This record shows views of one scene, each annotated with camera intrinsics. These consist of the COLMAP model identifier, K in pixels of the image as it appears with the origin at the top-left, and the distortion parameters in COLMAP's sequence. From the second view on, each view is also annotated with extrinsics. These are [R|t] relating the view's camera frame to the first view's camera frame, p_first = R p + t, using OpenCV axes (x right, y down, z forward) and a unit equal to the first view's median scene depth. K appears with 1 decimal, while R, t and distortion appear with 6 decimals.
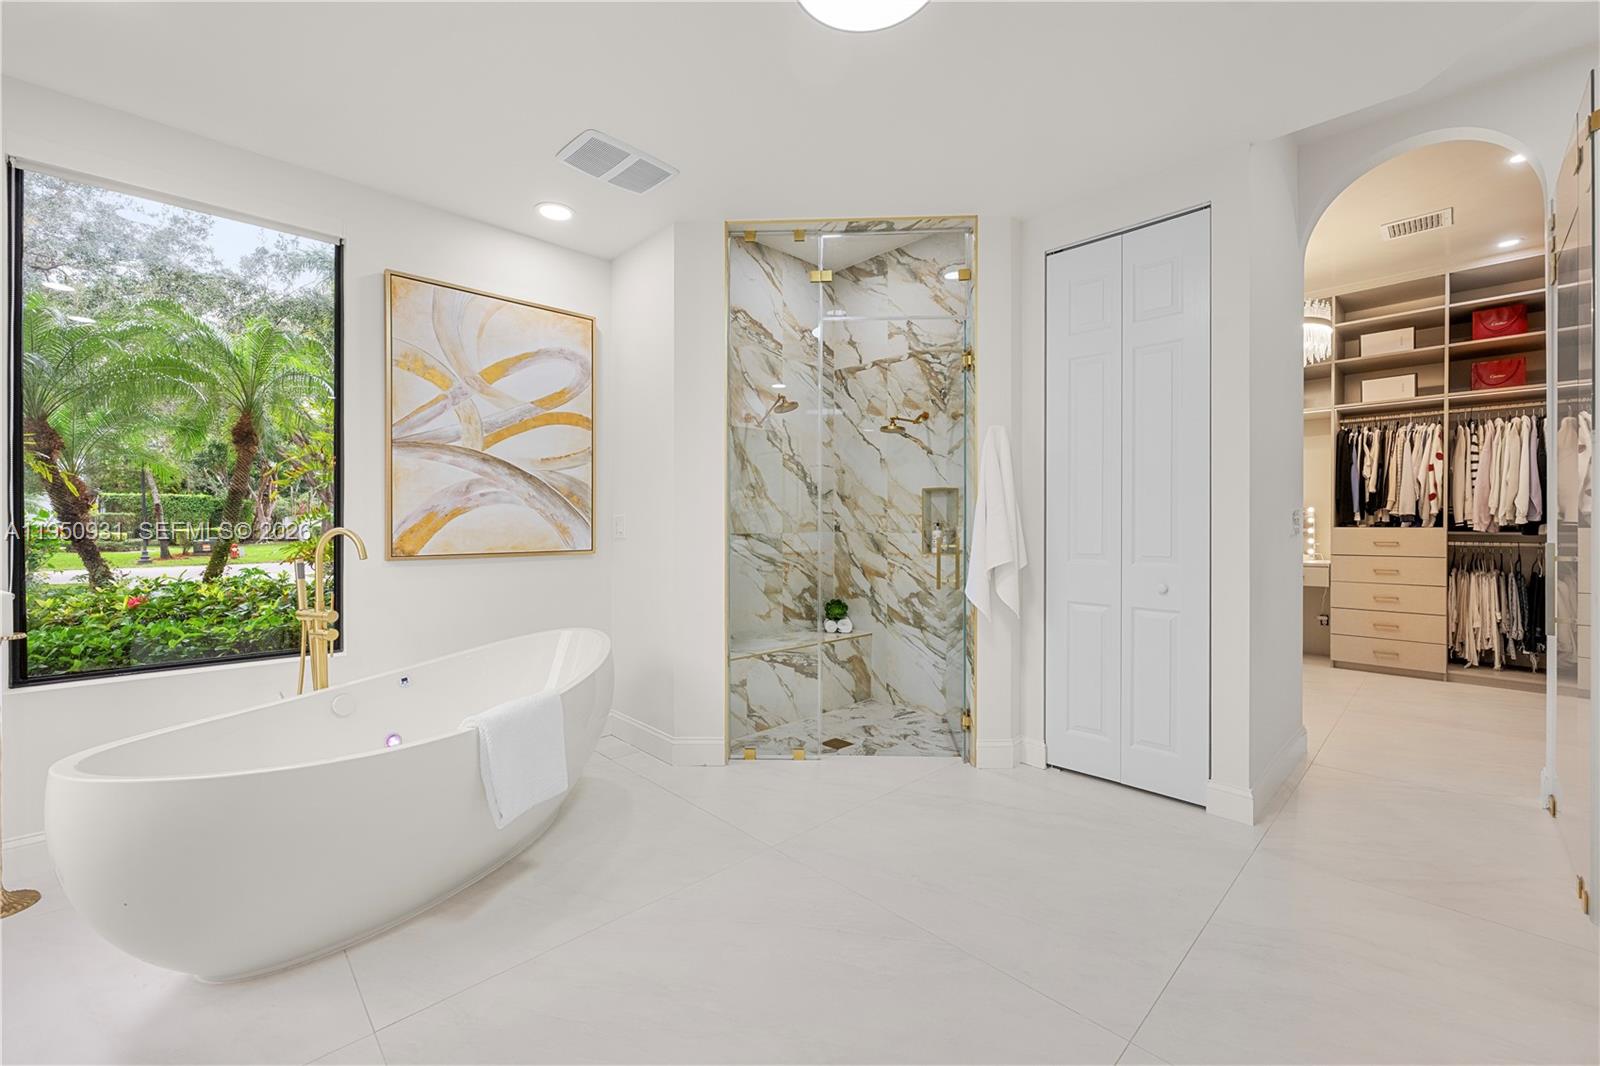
lens RADIAL K [[641.3, 0, 801.2], [0, 641.3, 526.0], [0, 0, 1]] dist [-0.004045, -0.000345]
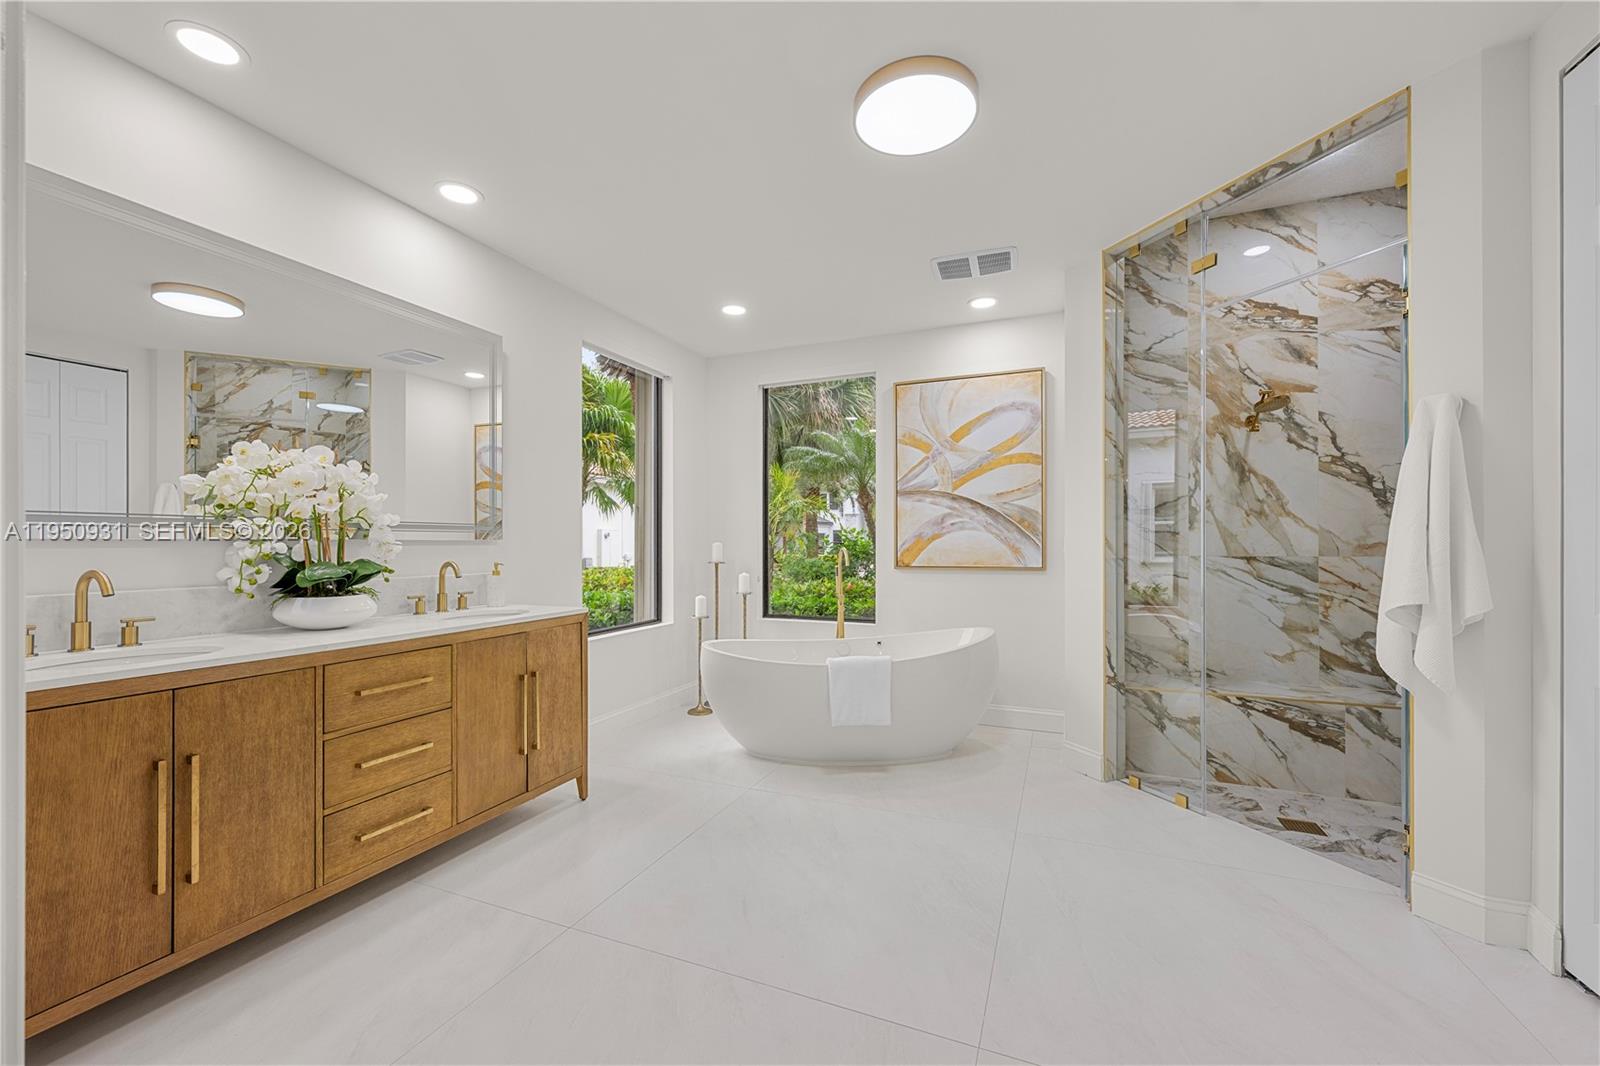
lens RADIAL K [[641.3, 0, 800.6], [0, 641.3, 541.9], [0, 0, 1]] dist [-0.004045, -0.000345]
pose [[0.392342, -0.001216, -0.919819, 0.571870], [-0.000788, 0.999998, -0.001659, -0.006884], [0.919819, 0.001376, 0.392341, 0.139286]]
